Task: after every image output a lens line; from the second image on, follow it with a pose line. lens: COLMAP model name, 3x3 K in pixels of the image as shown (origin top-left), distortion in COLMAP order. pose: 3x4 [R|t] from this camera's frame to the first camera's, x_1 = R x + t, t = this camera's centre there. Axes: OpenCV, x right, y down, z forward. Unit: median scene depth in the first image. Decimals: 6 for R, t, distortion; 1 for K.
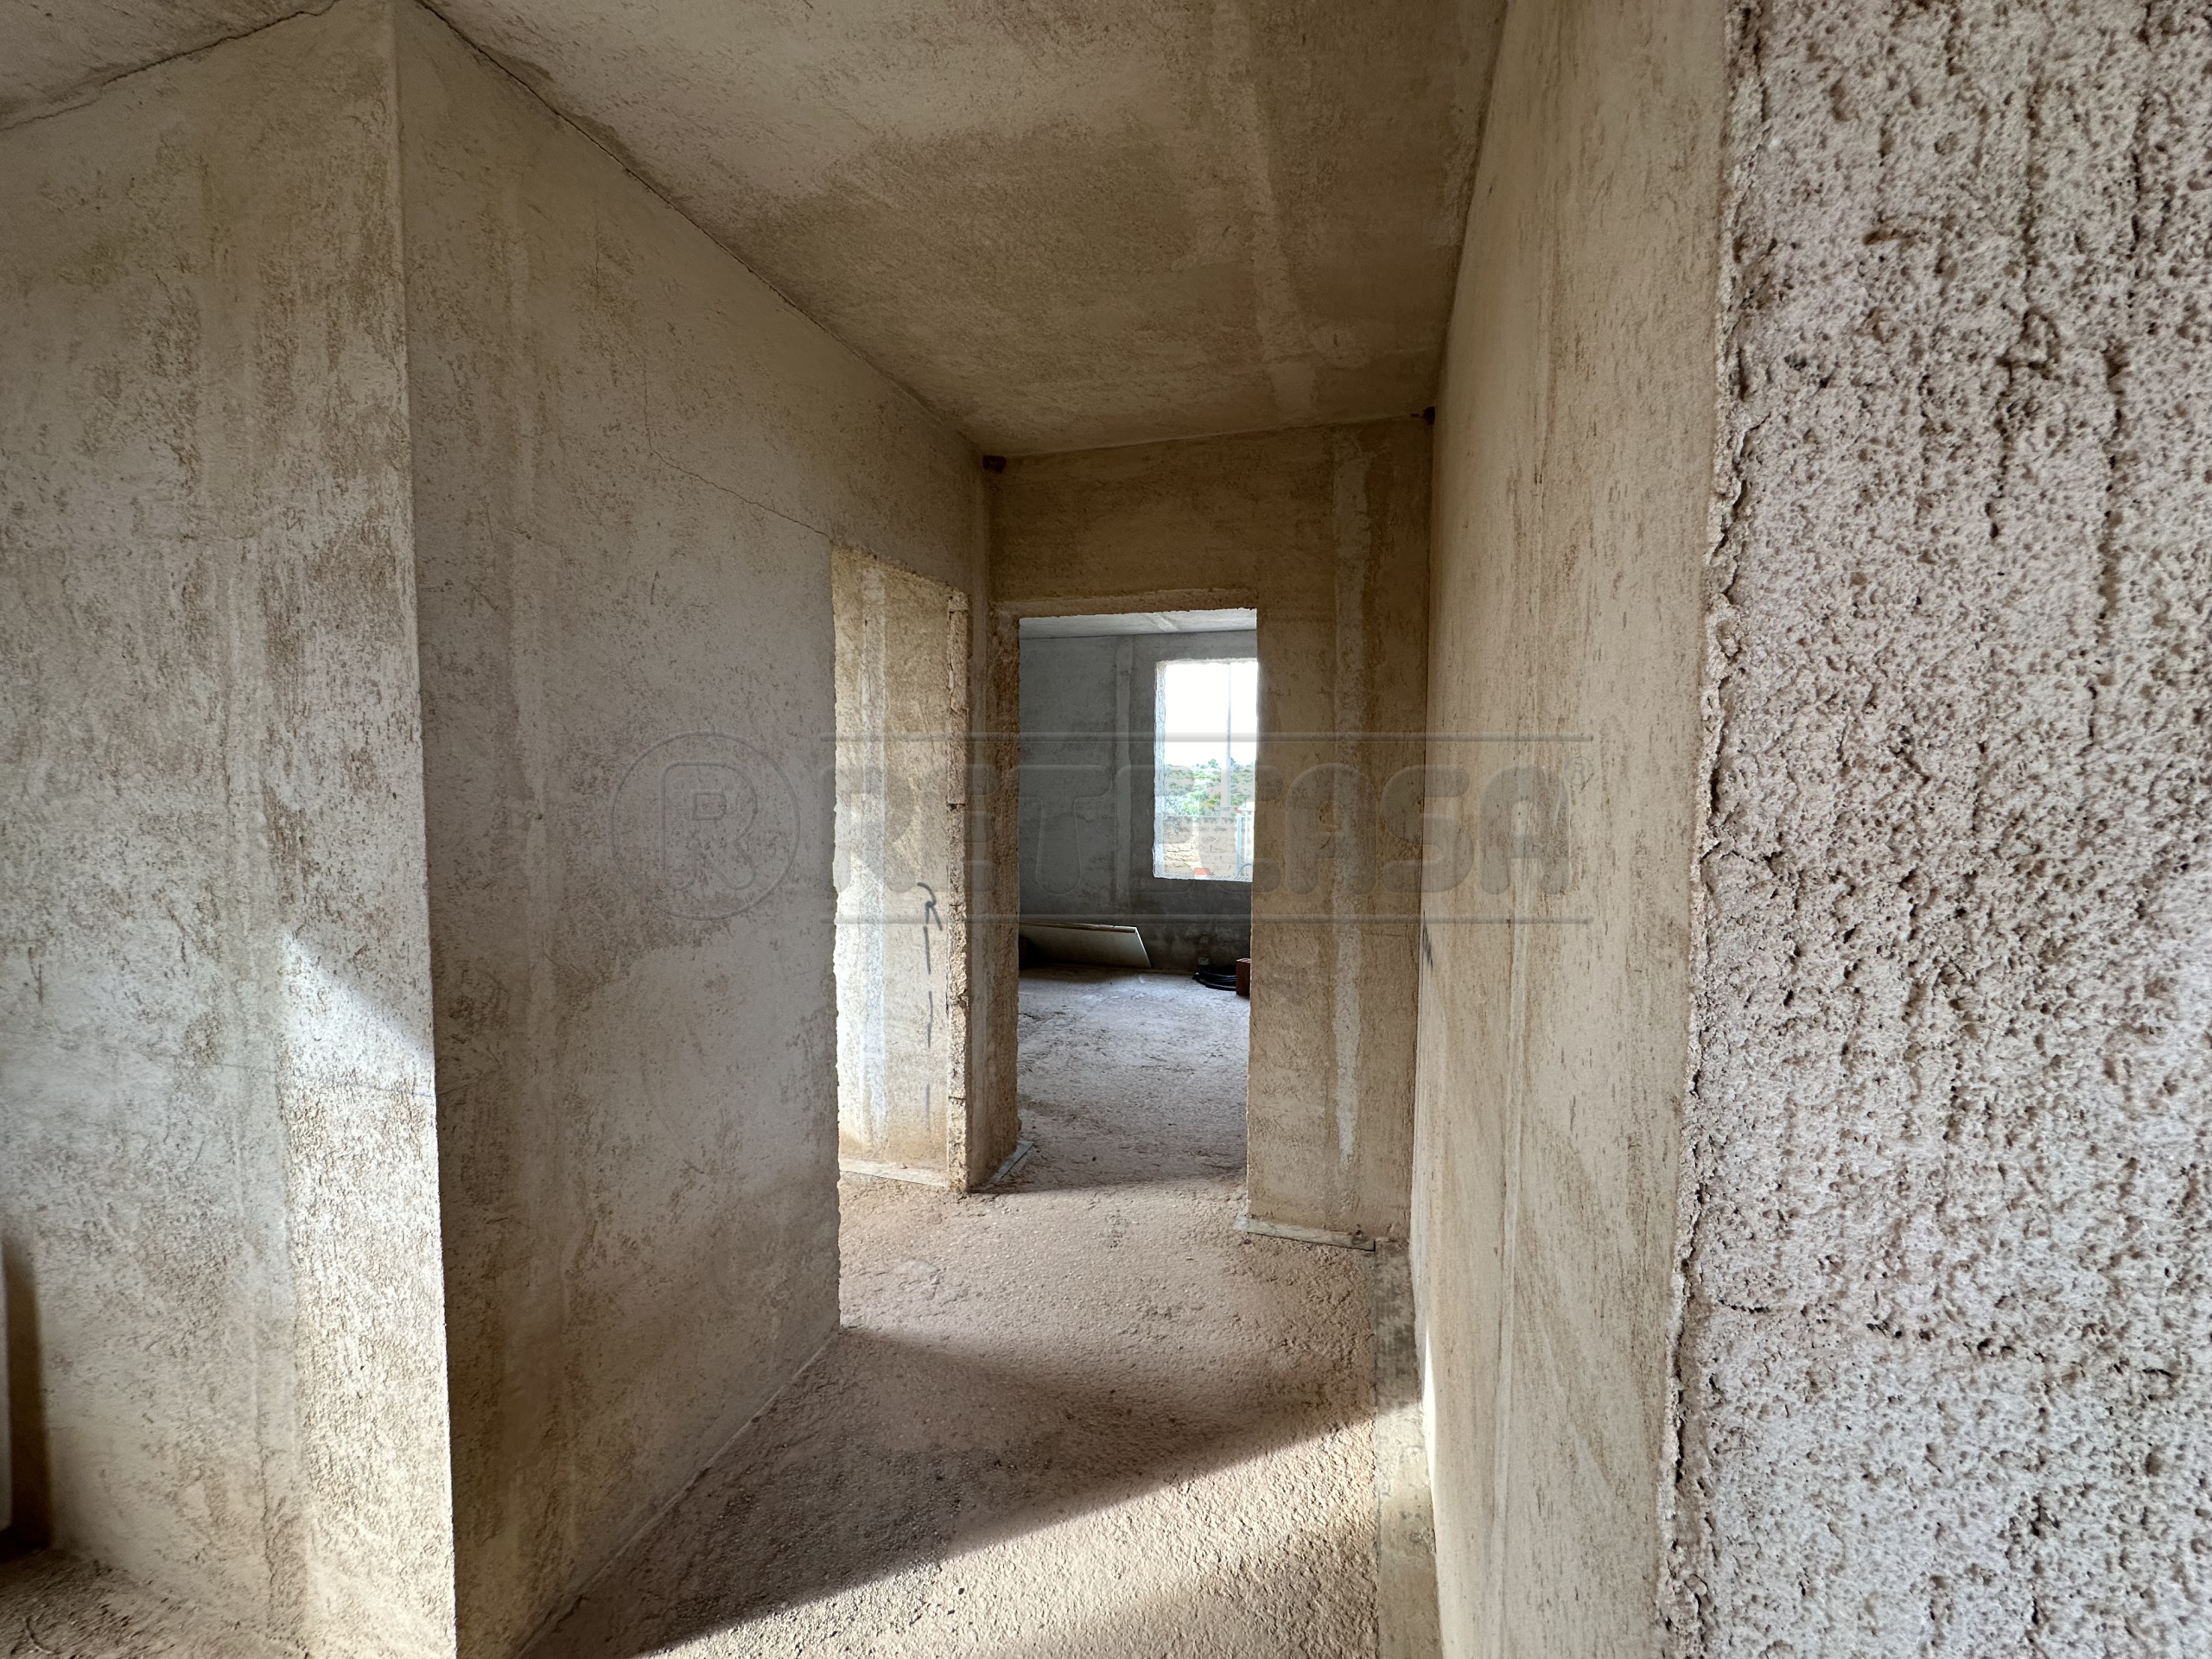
lens RADIAL K [[882.0, 0, 1108.8], [0, 882.0, 828.7], [0, 0, 1]] dist [-0.009076, 0.004037]
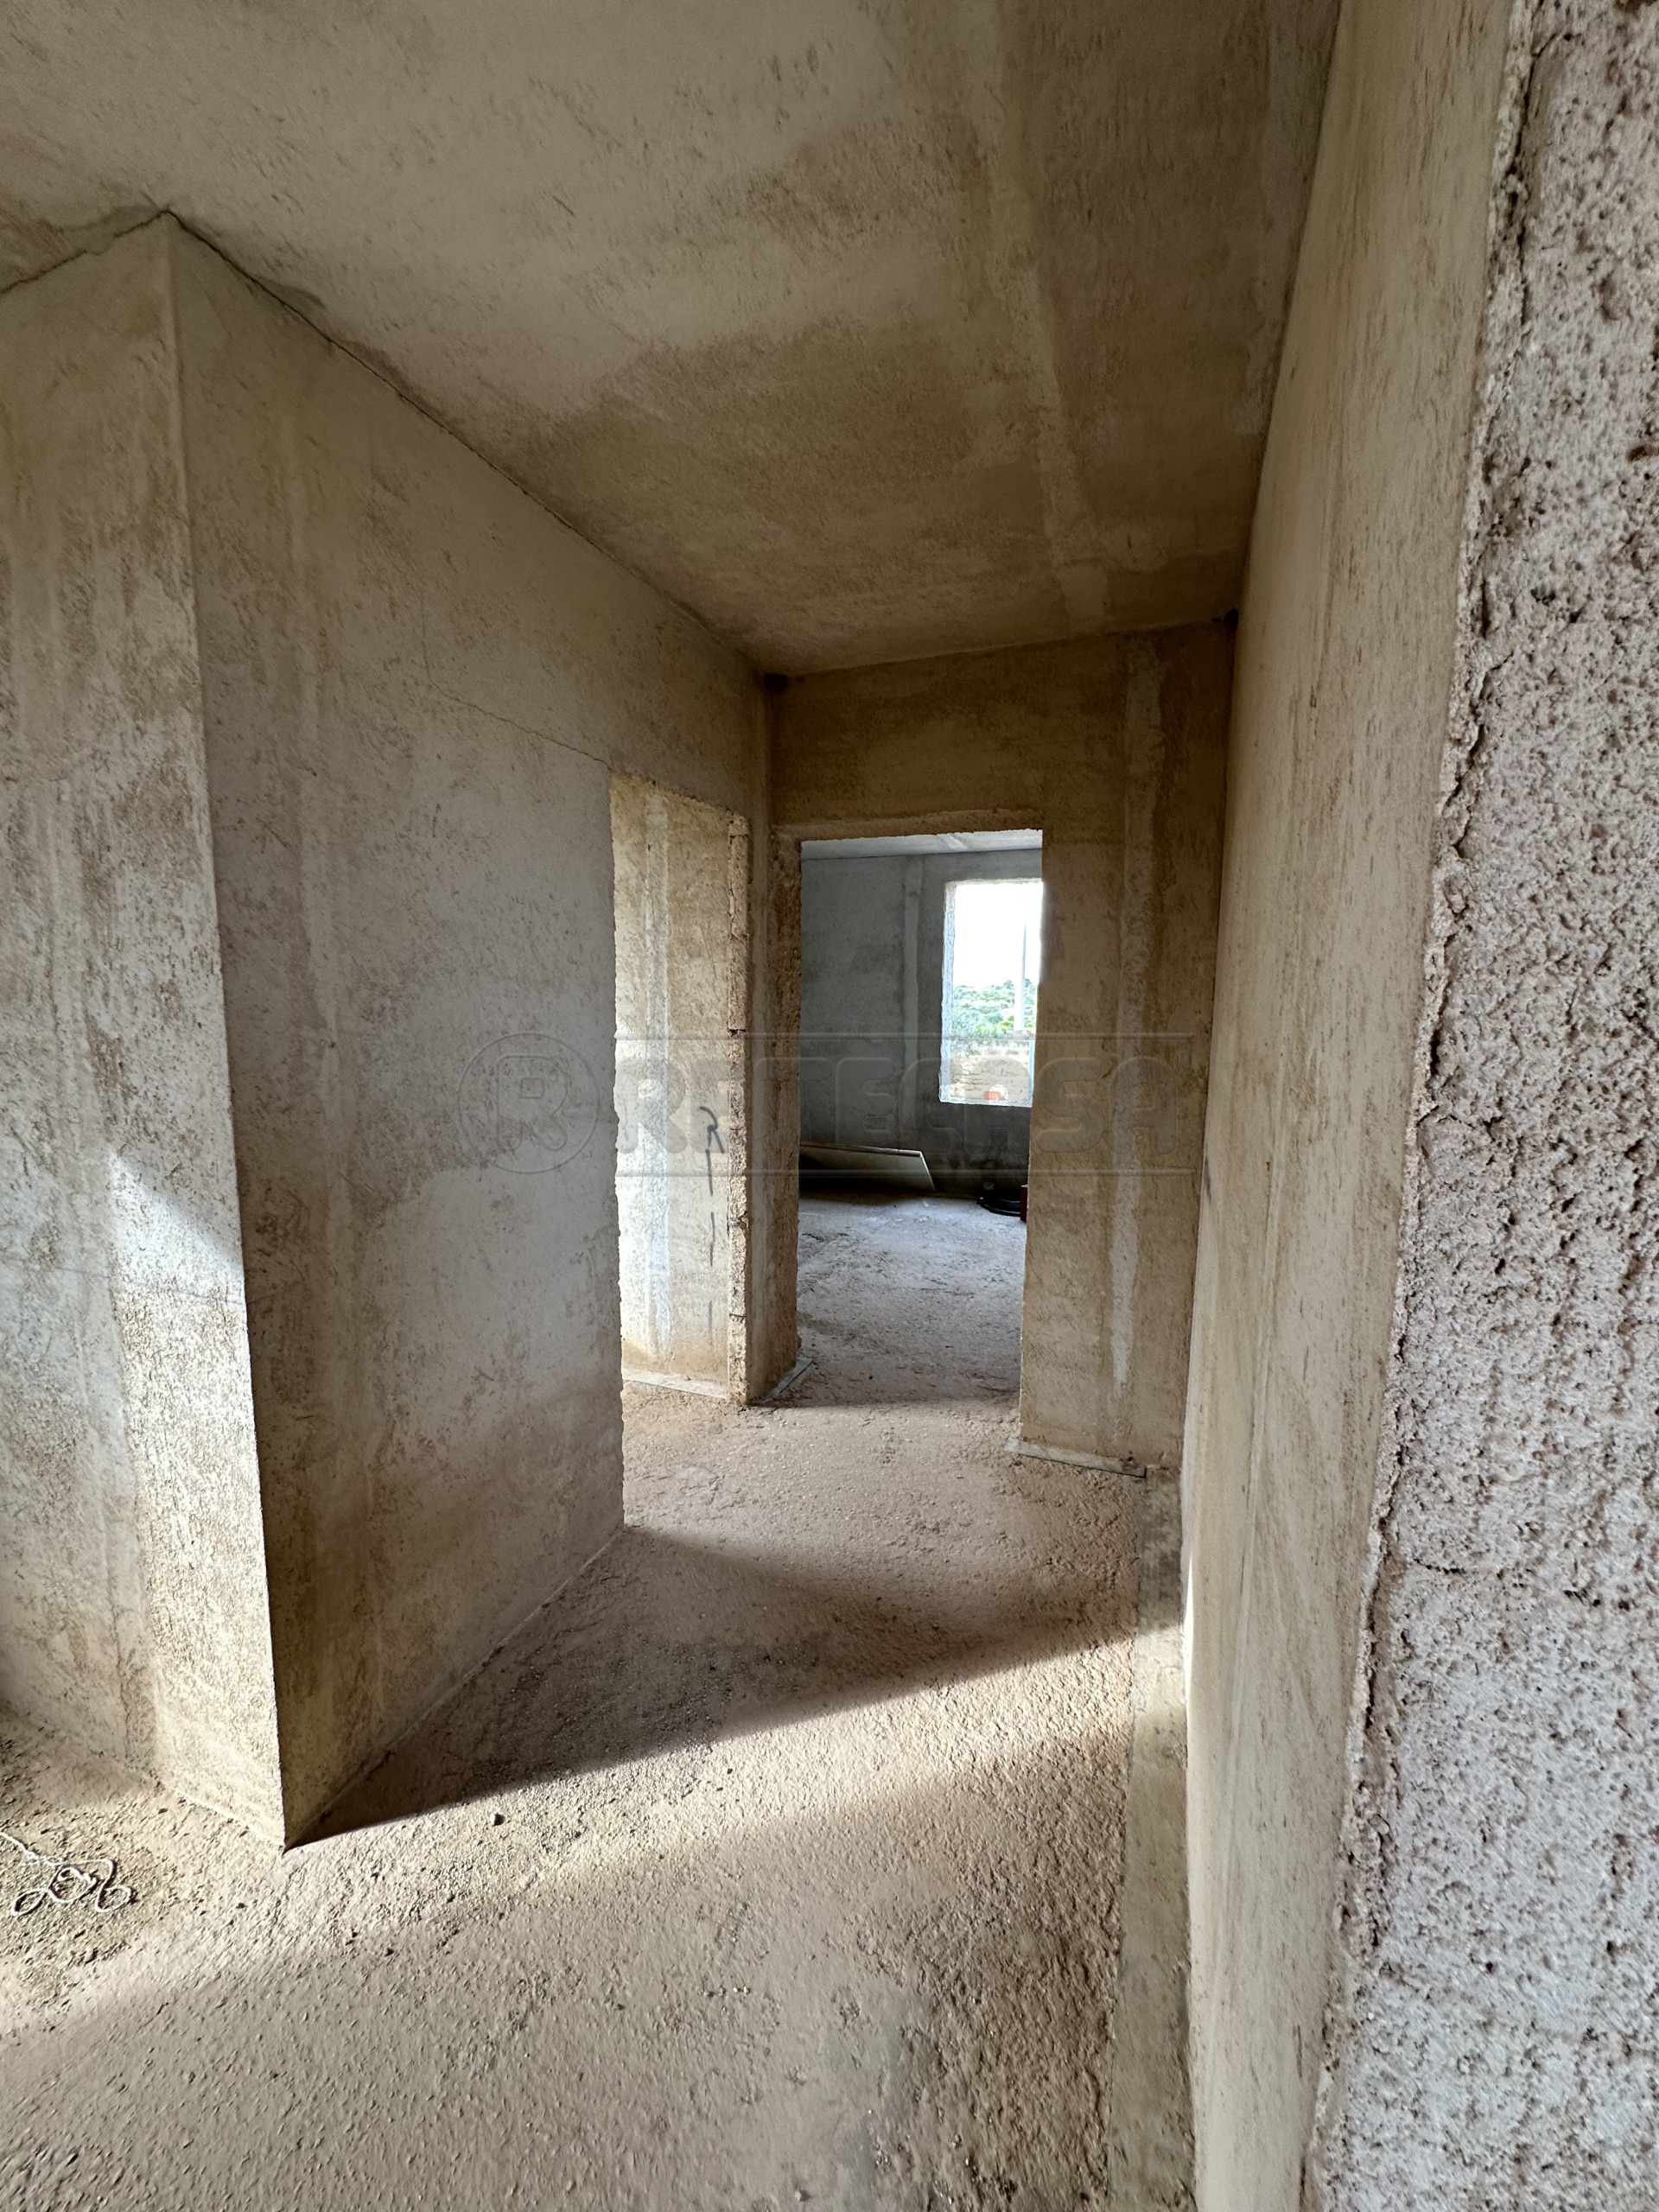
lens RADIAL K [[882.0, 0, 833.1], [0, 882.0, 1106.4], [0, 0, 1]] dist [-0.009076, 0.004037]
pose [[0.996967, 0.012671, -0.076785, 0.030878], [-0.007693, 0.997870, 0.064782, -0.012529], [0.077443, -0.063995, 0.994941, -0.006152]]
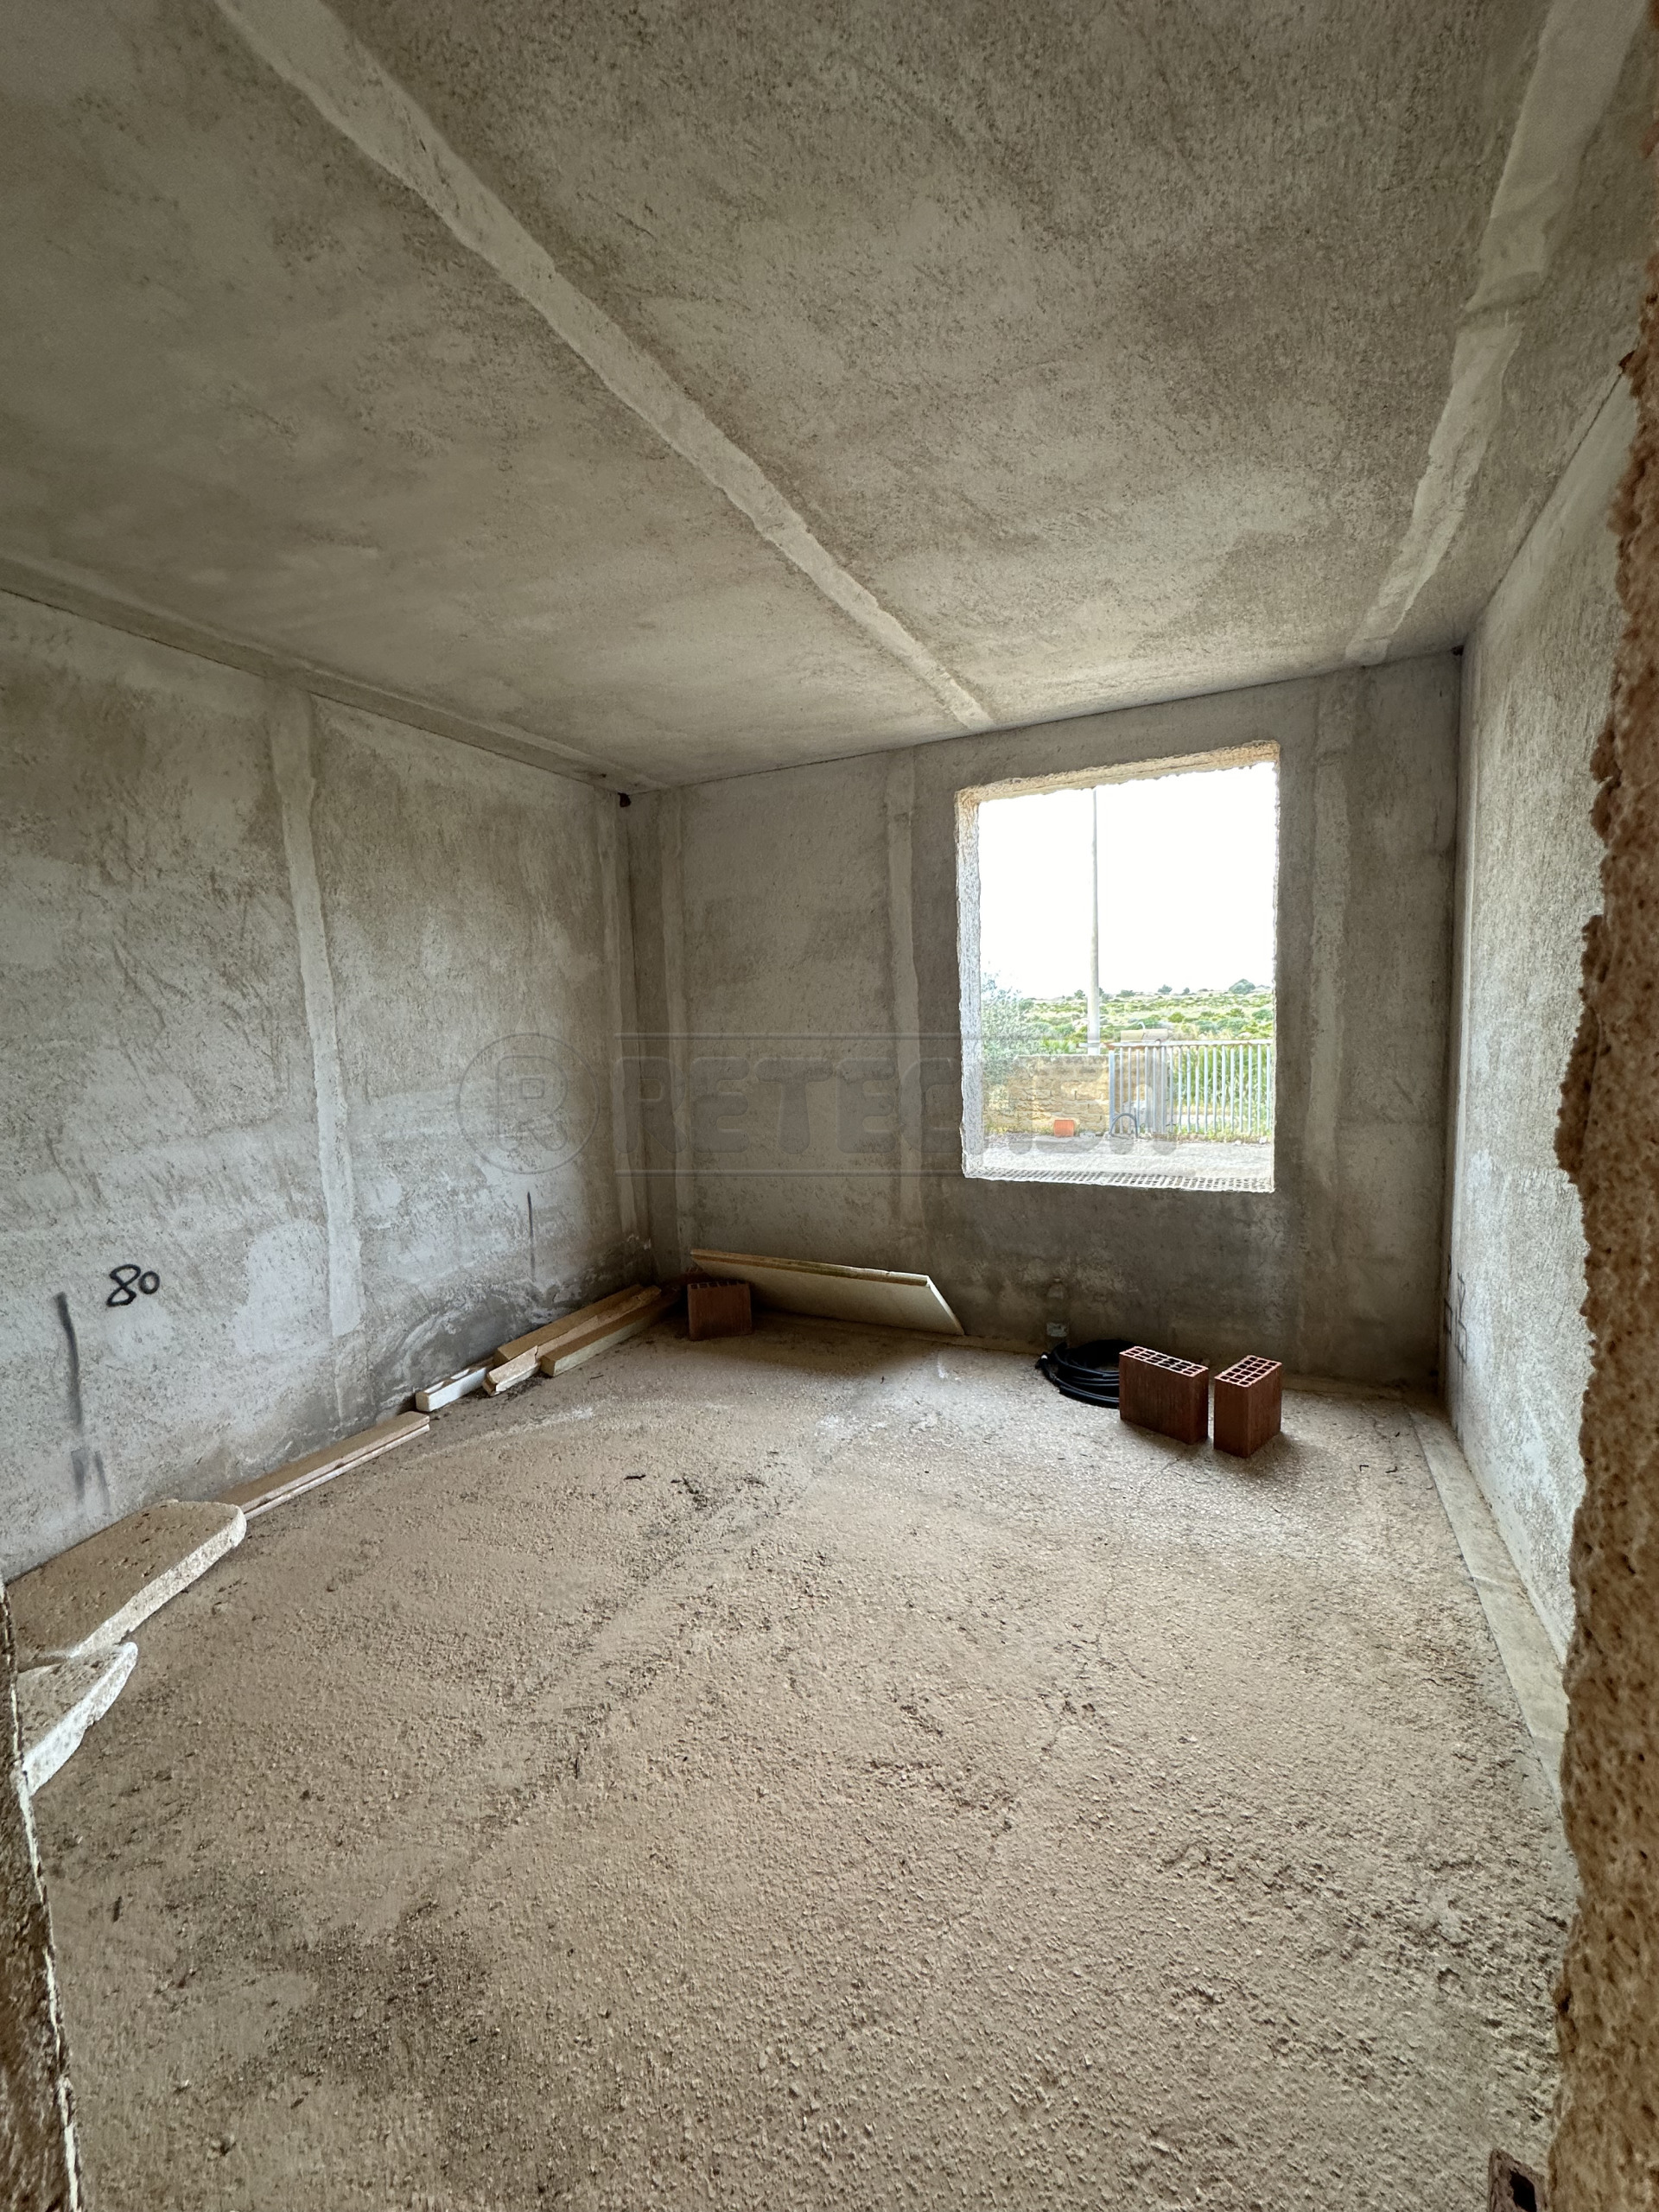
lens RADIAL K [[882.0, 0, 833.1], [0, 882.0, 1106.4], [0, 0, 1]] dist [-0.009076, 0.004037]
pose [[0.987170, -0.025649, -0.157600, 0.256781], [0.032512, 0.998625, 0.041124, -0.073059], [0.156328, -0.045720, 0.986646, 1.889469]]
